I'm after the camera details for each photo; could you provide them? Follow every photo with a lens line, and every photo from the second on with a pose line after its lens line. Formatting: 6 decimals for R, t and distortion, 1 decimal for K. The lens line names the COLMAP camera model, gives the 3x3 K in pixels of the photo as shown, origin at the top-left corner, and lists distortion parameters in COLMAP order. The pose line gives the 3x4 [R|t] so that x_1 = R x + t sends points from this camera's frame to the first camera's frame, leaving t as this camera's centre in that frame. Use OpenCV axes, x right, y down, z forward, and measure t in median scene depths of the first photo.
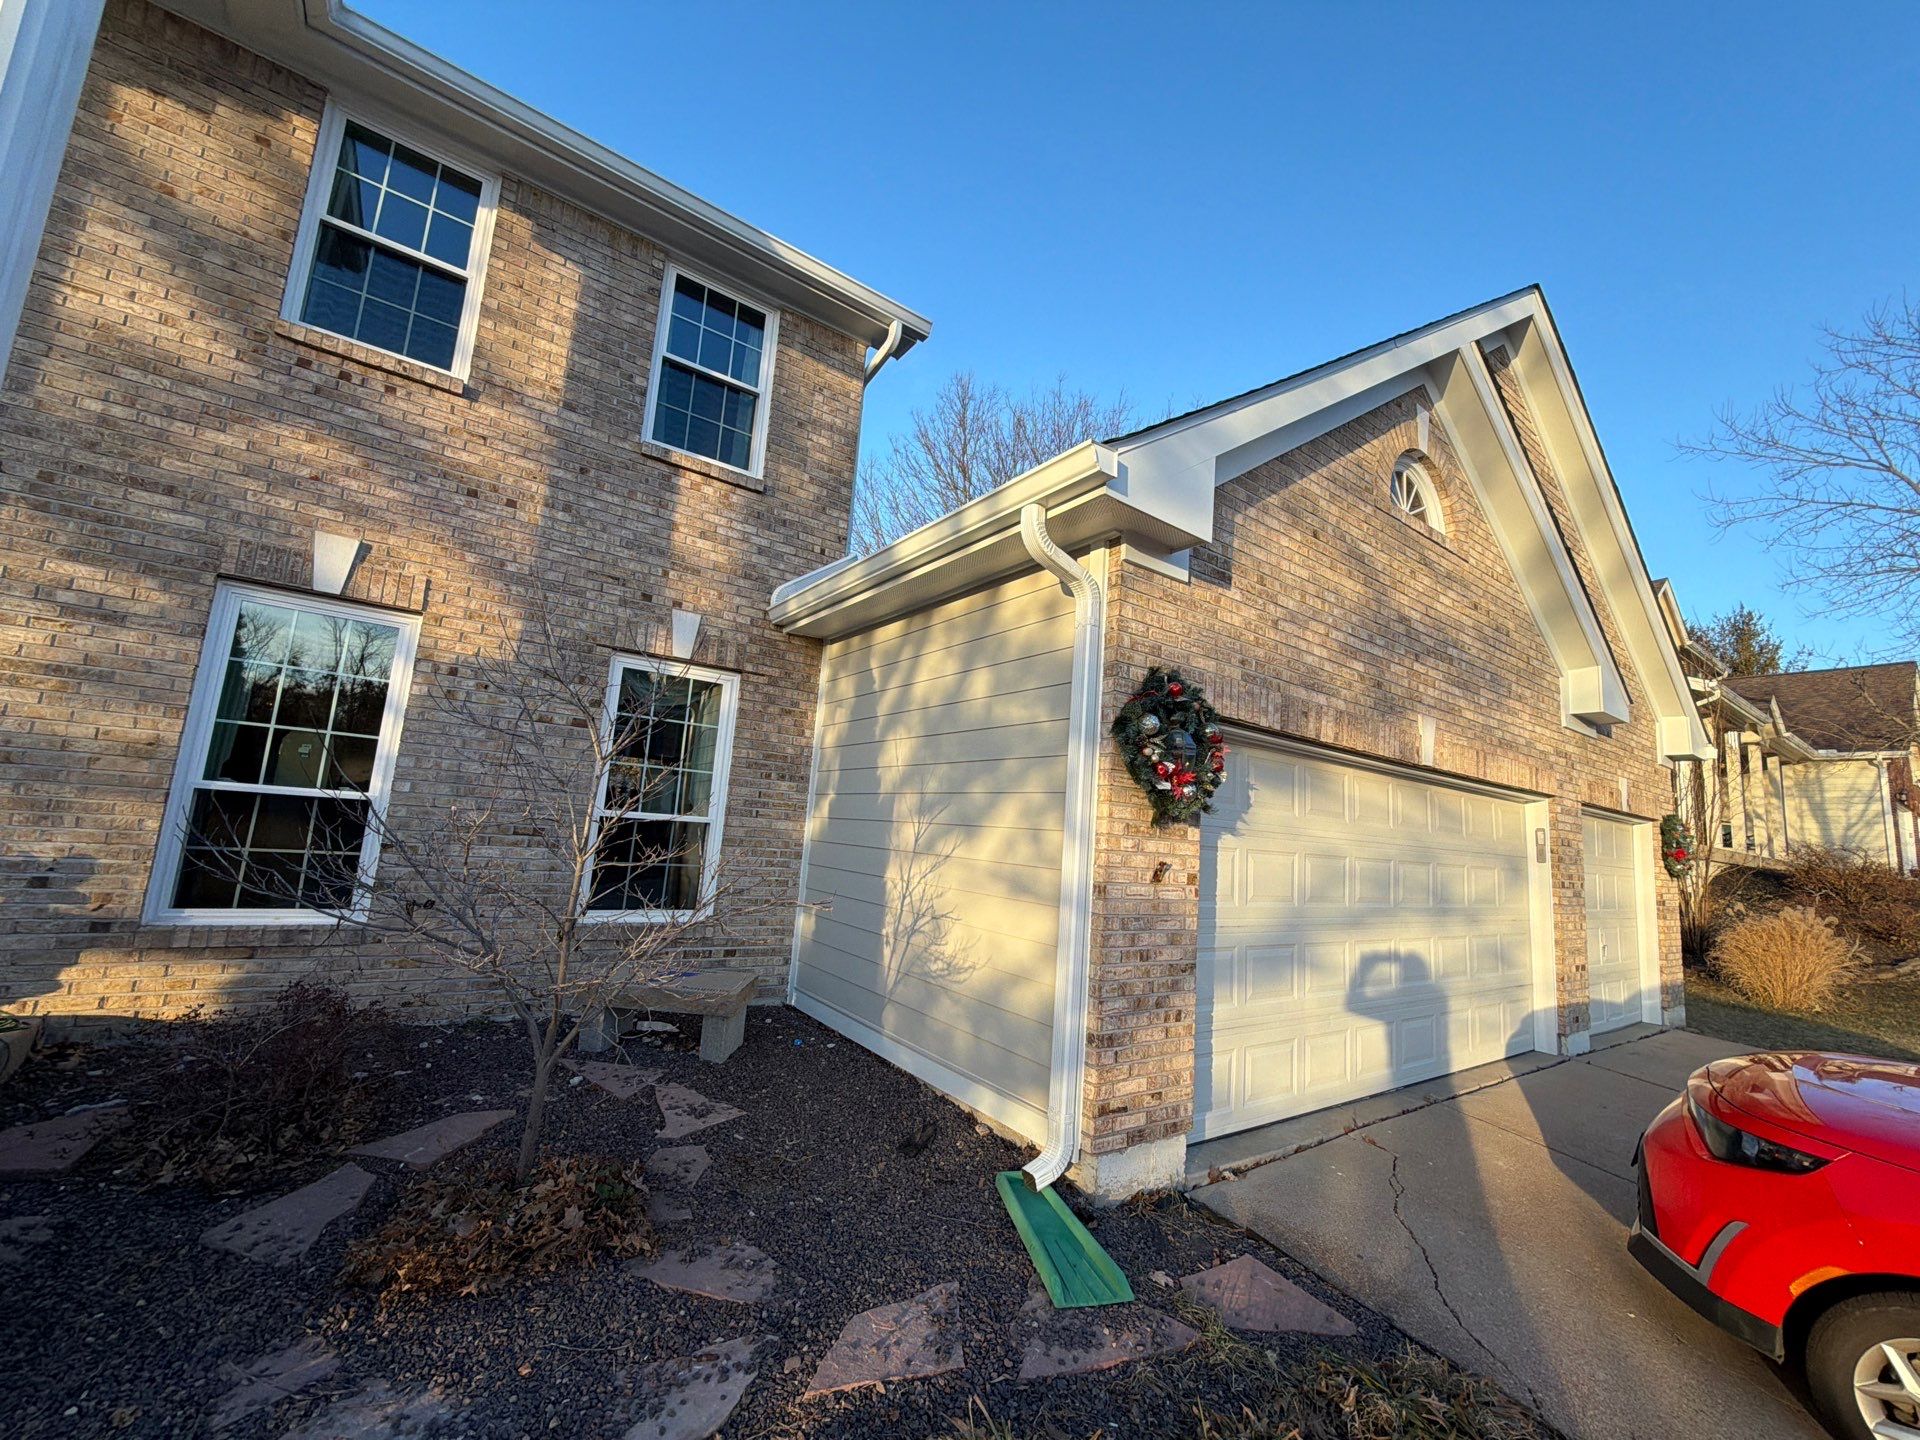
lens RADIAL K [[760.1, 0, 961.9], [0, 760.1, 726.9], [0, 0, 1]] dist [-0.007251, 0.000837]
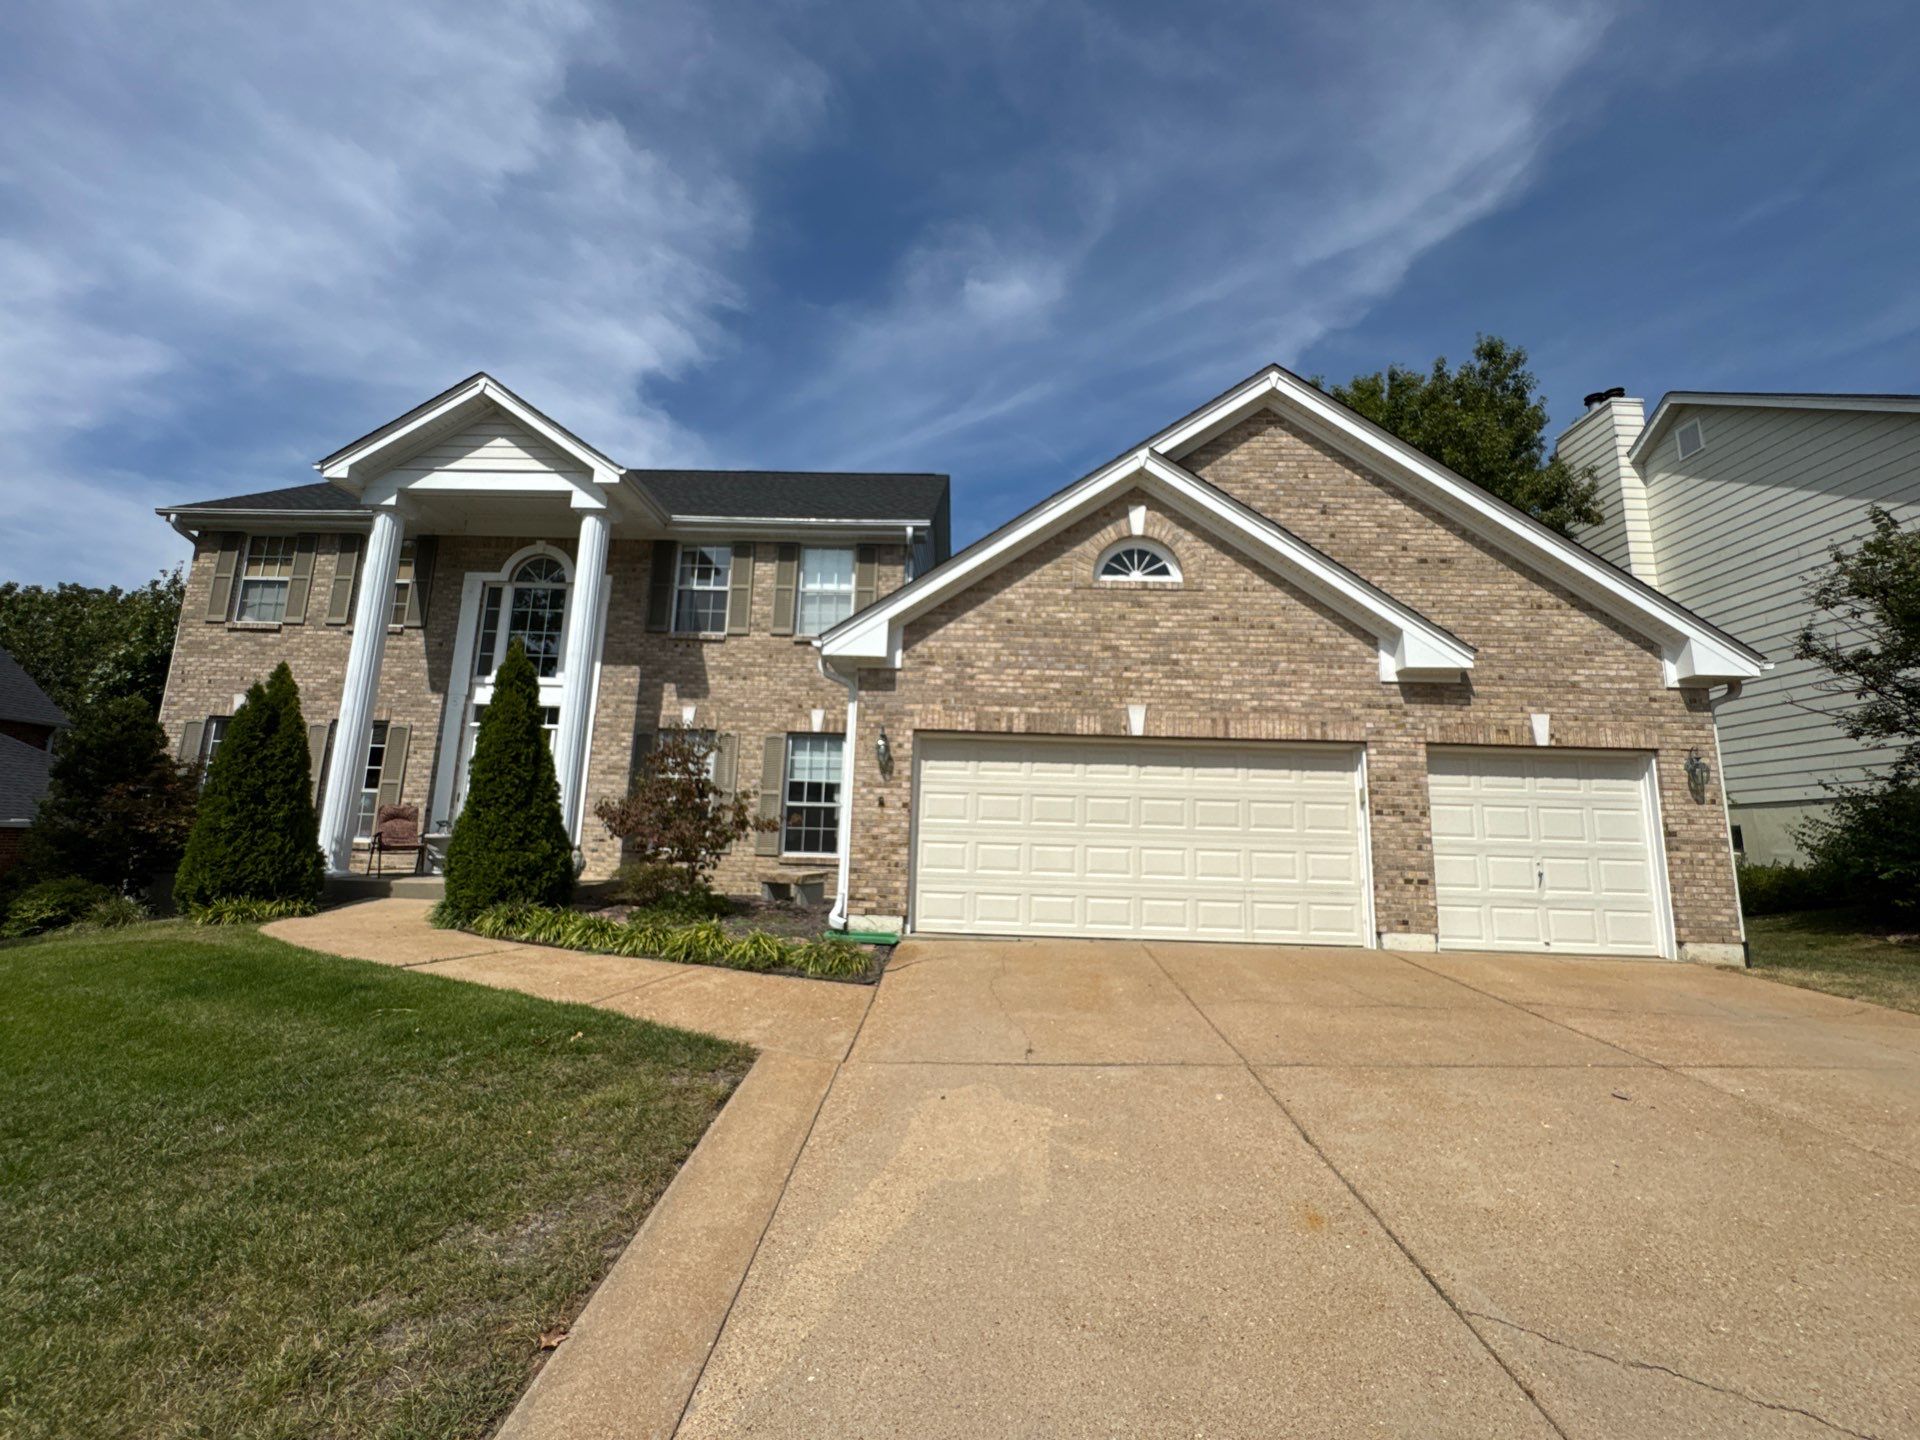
lens RADIAL K [[760.1, 0, 956.4], [0, 760.1, 721.0], [0, 0, 1]] dist [-0.007251, 0.000837]
pose [[0.798611, -0.144930, -0.584137, 1.245322], [0.110553, 0.989383, -0.094331, 0.129507], [0.591607, 0.010755, 0.806155, -0.501139]]
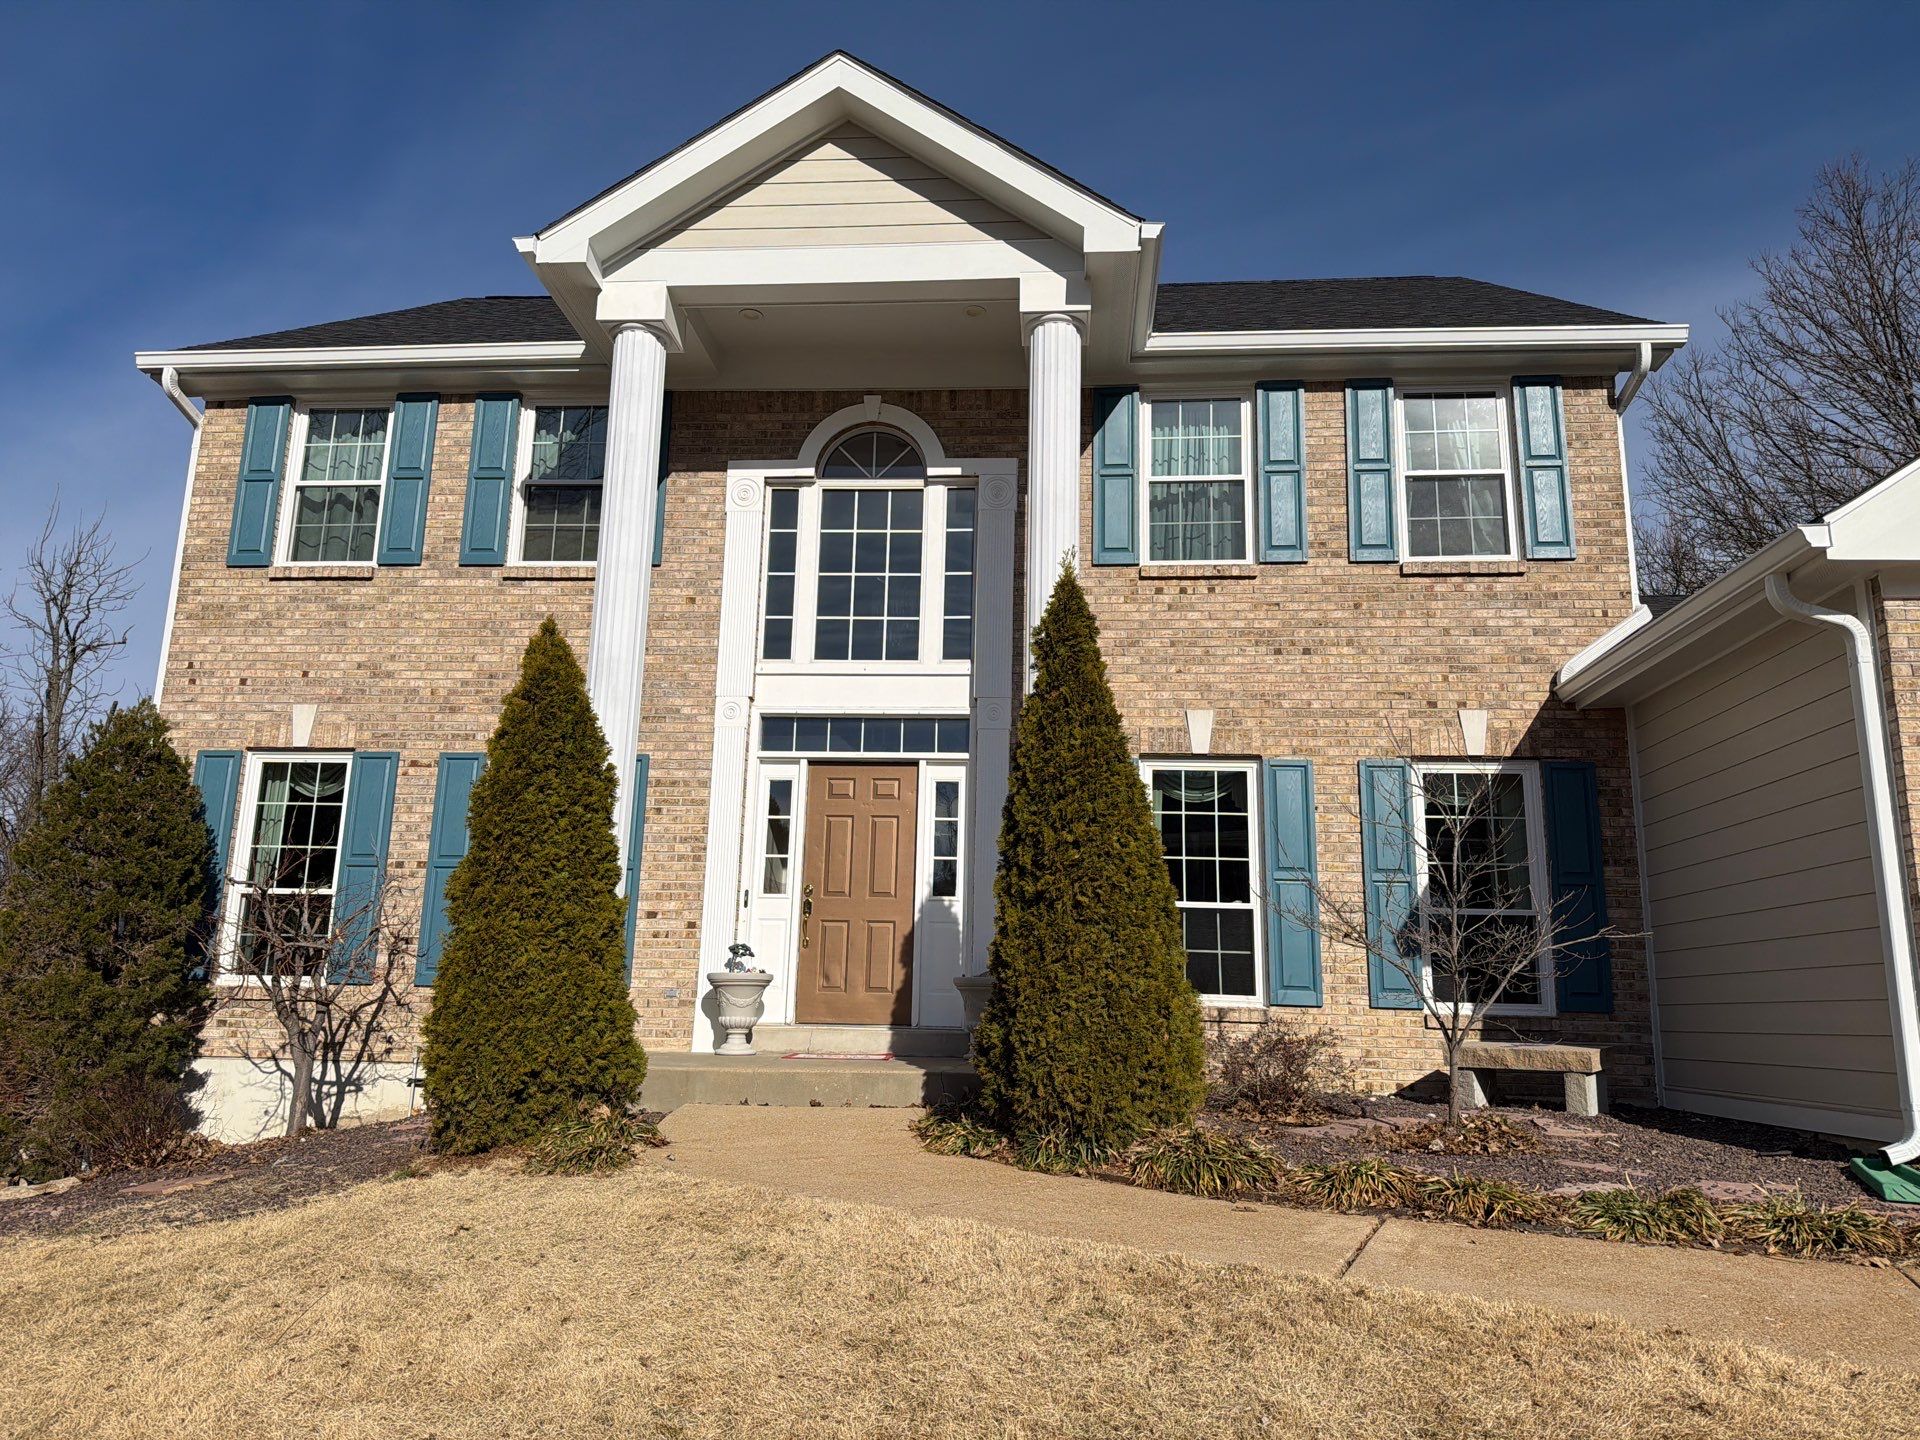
lens RADIAL K [[1328.9, 0, 950.9], [0, 1328.9, 726.8], [0, 0, 1]] dist [0.038720, -0.048528]
pose [[0.757812, -0.189545, -0.624335, 0.238587], [0.121031, 0.981104, -0.150953, 0.060585], [0.641150, 0.038830, 0.766433, -0.880105]]
